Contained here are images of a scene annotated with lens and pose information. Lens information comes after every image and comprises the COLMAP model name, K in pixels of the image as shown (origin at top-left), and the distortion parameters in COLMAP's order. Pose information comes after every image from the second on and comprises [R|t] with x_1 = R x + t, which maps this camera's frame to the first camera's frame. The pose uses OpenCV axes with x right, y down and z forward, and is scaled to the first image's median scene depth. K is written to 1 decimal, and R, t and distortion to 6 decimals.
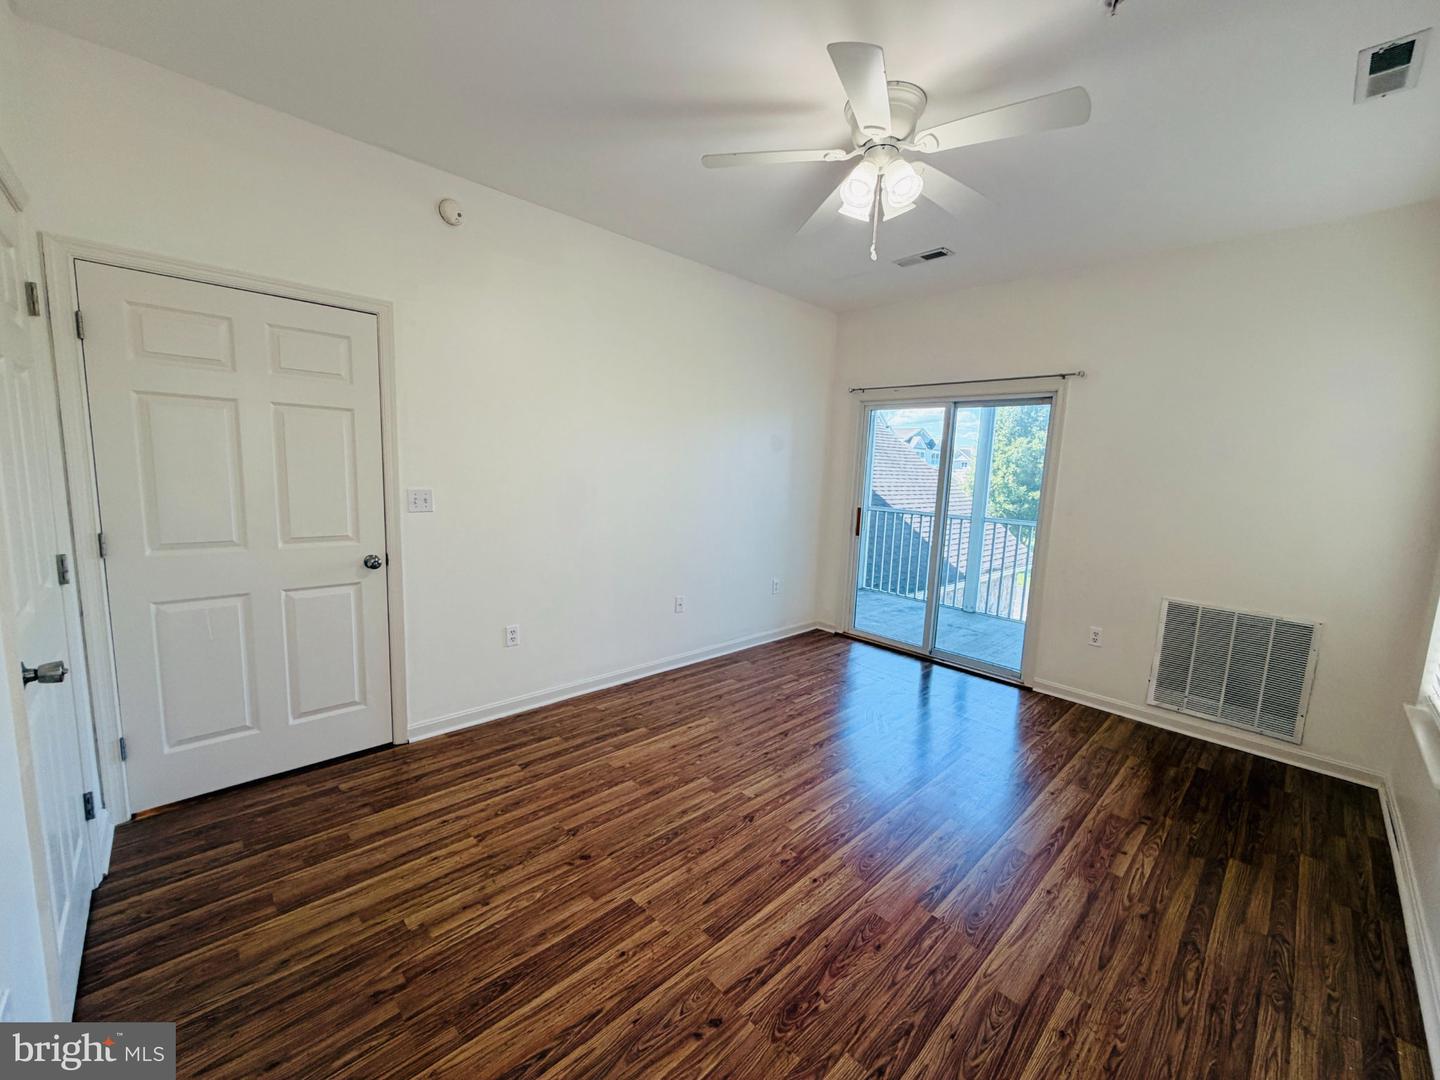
lens RADIAL K [[574.0, 0, 709.4], [0, 574.0, 545.4], [0, 0, 1]] dist [0.000185, -0.000152]
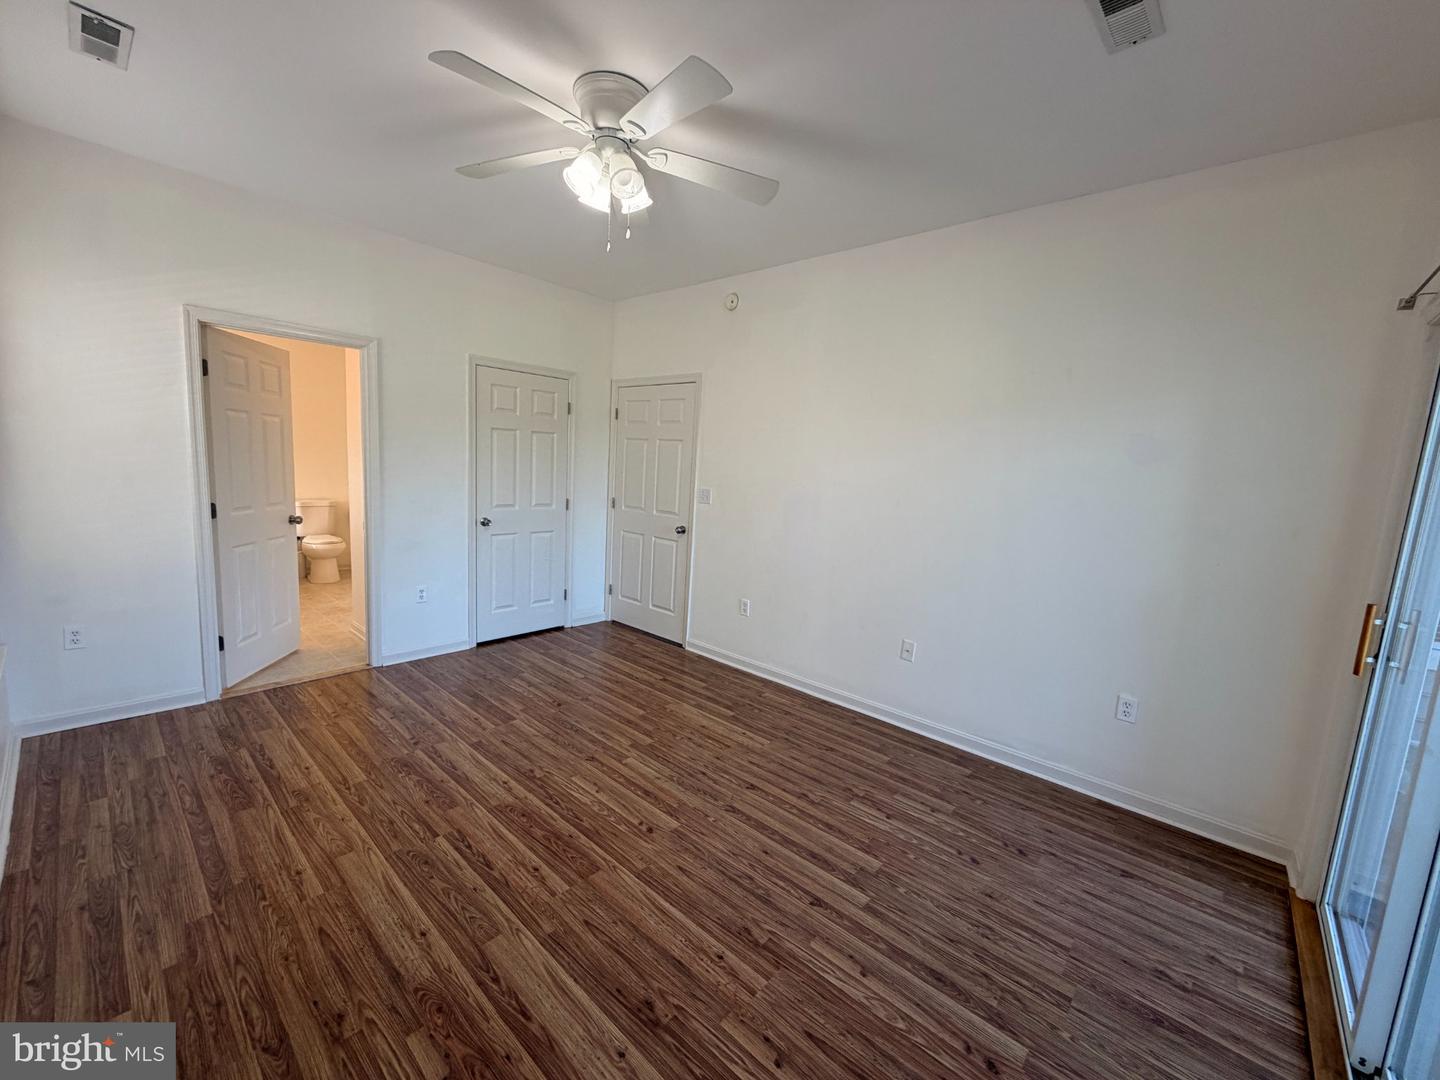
lens RADIAL K [[574.0, 0, 727.3], [0, 574.0, 552.2], [0, 0, 1]] dist [0.000185, -0.000152]
pose [[0.090128, 0.119222, -0.988768, 1.209820], [-0.192267, 0.976216, 0.100183, -0.112819], [0.977195, 0.181078, 0.110907, 1.063442]]
